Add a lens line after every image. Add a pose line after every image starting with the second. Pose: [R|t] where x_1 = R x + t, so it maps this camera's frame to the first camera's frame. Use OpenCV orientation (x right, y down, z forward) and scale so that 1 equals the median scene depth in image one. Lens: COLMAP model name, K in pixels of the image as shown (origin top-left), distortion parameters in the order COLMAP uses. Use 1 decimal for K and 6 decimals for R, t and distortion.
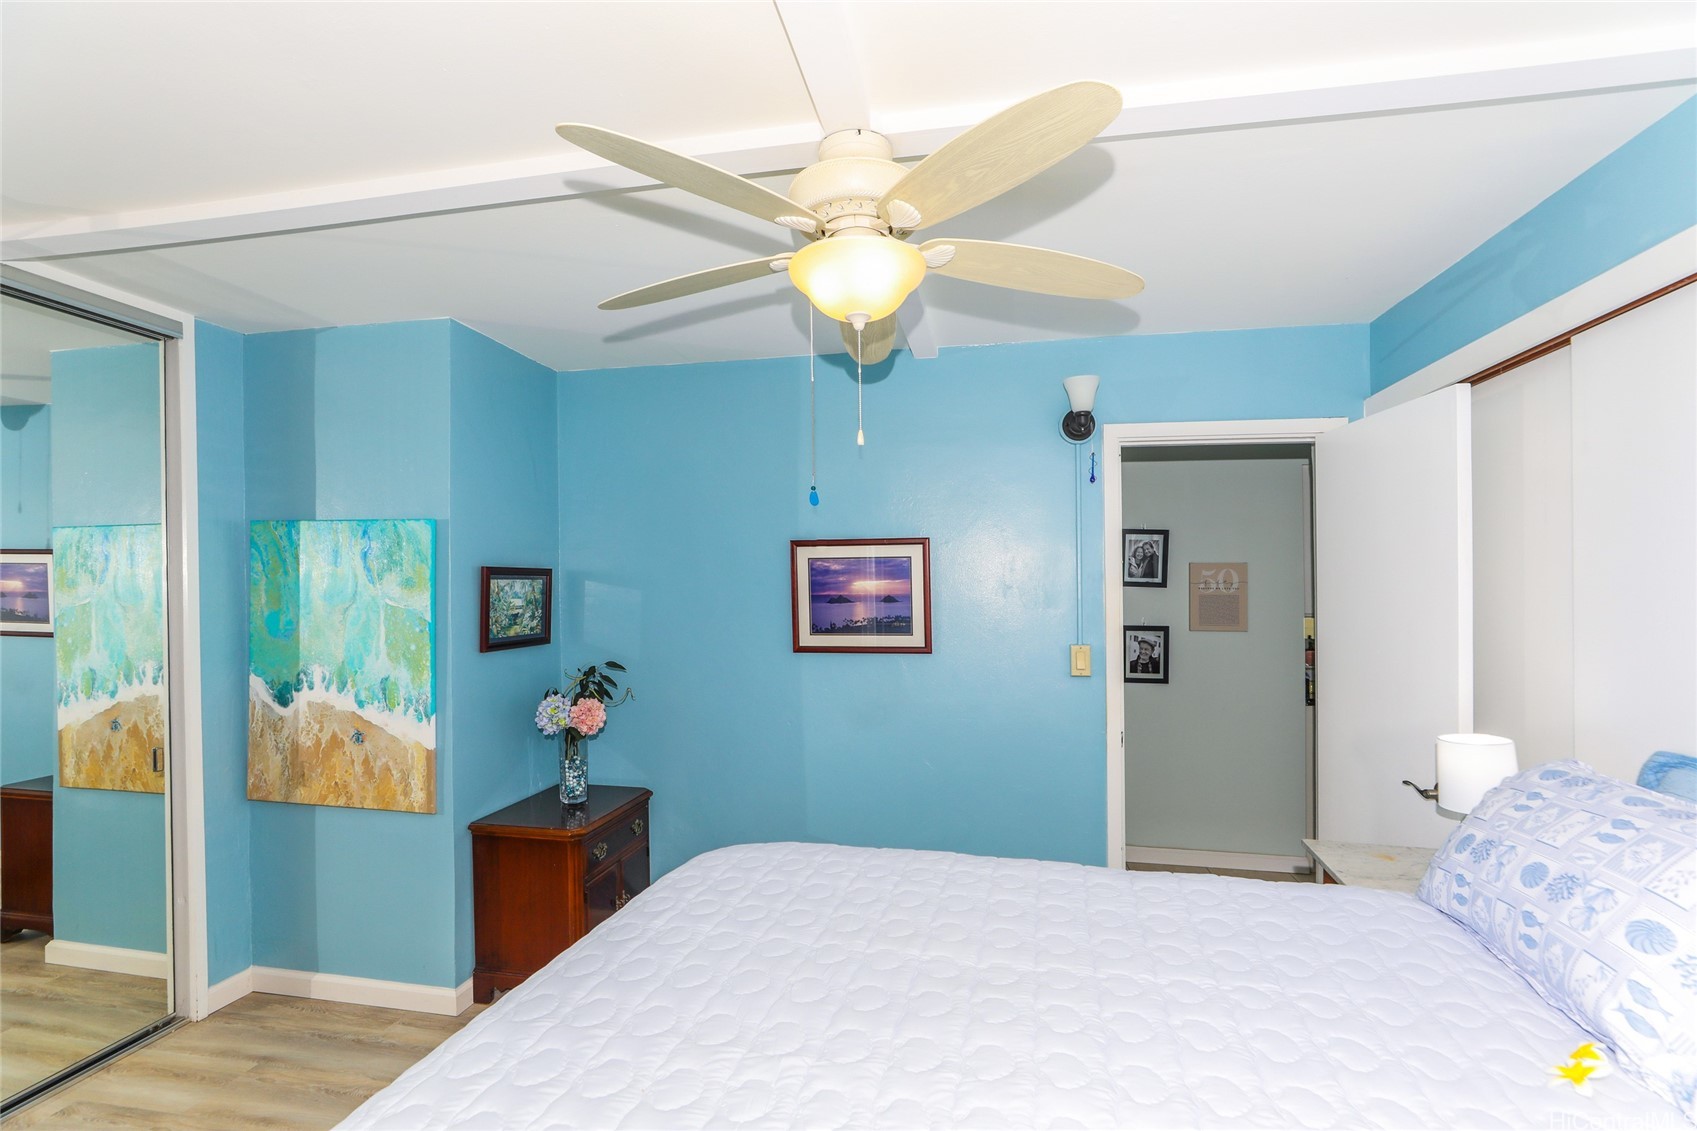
lens RADIAL K [[780.8, 0, 824.3], [0, 780.8, 580.5], [0, 0, 1]] dist [-0.026969, 0.011850]
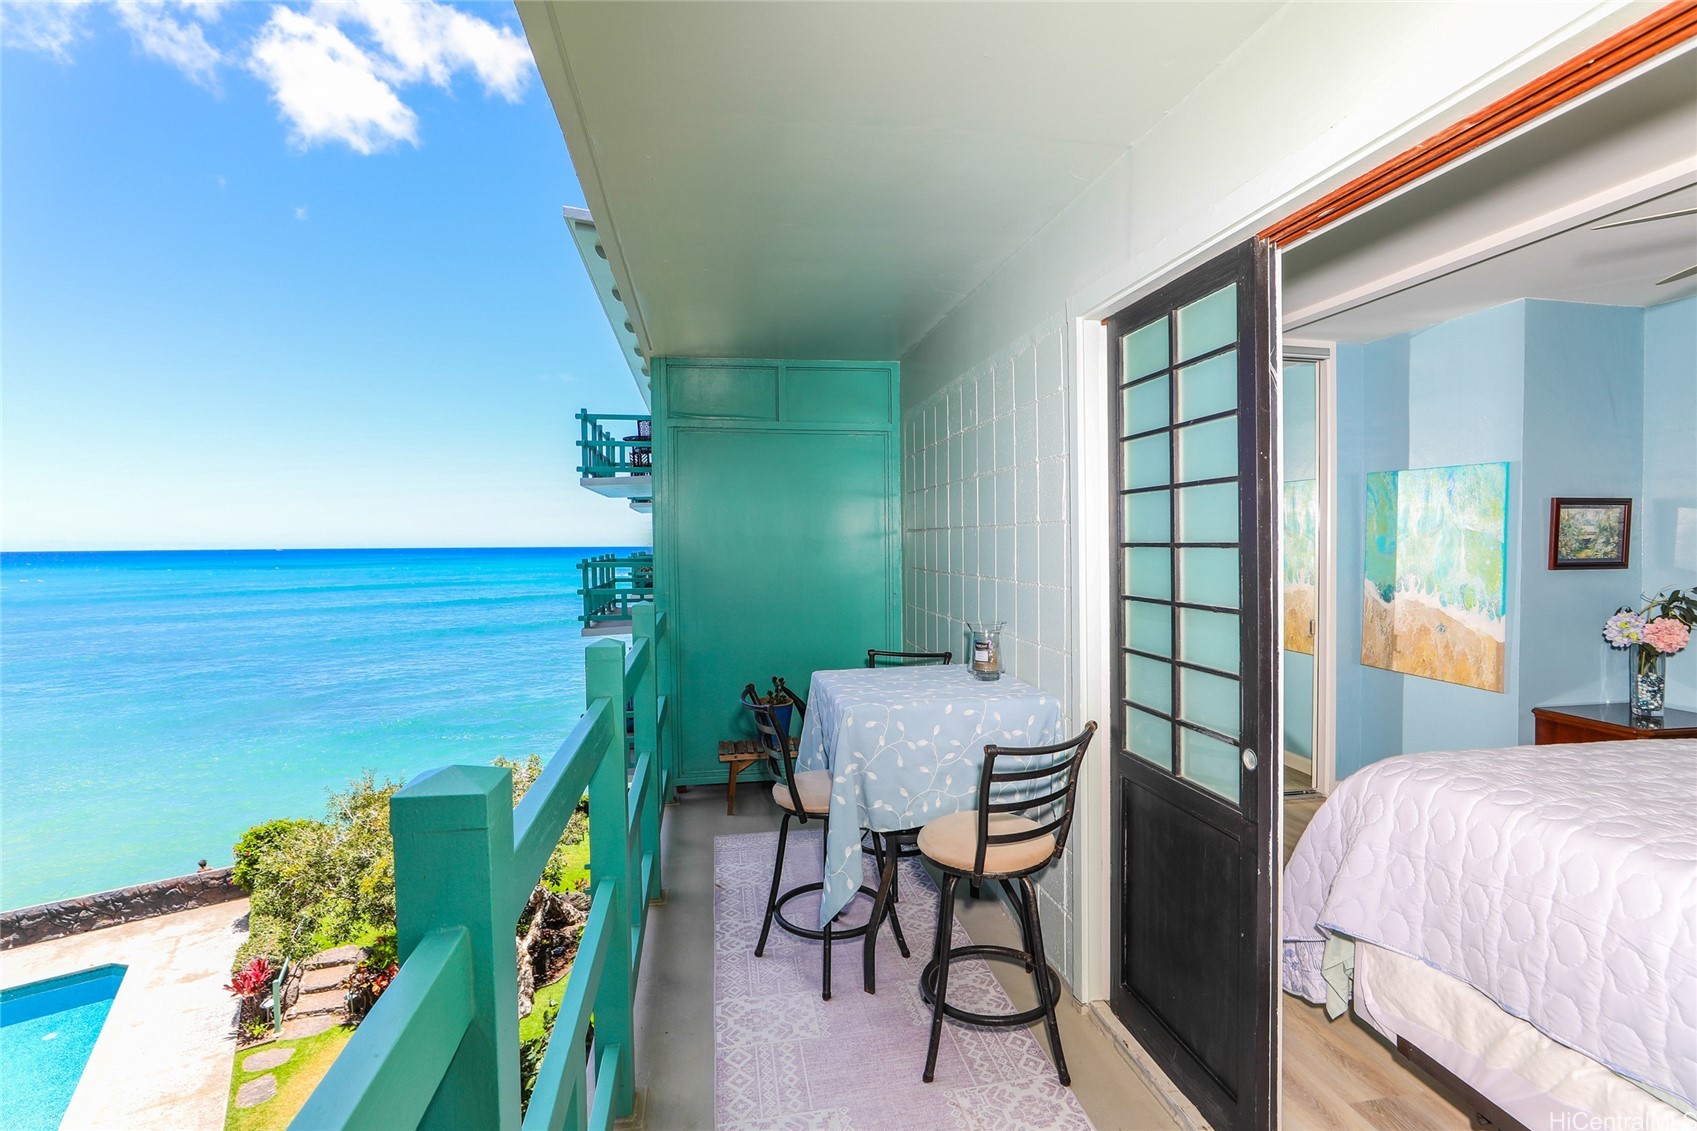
lens RADIAL K [[799.9, 0, 894.7], [0, 799.9, 571.2], [0, 0, 1]] dist [-0.031273, 0.013053]
pose [[0.423919, 0.037645, -0.904917, 0.232927], [0.008152, 0.998937, 0.045375, 0.031603], [0.905663, -0.026612, 0.423162, -0.436029]]
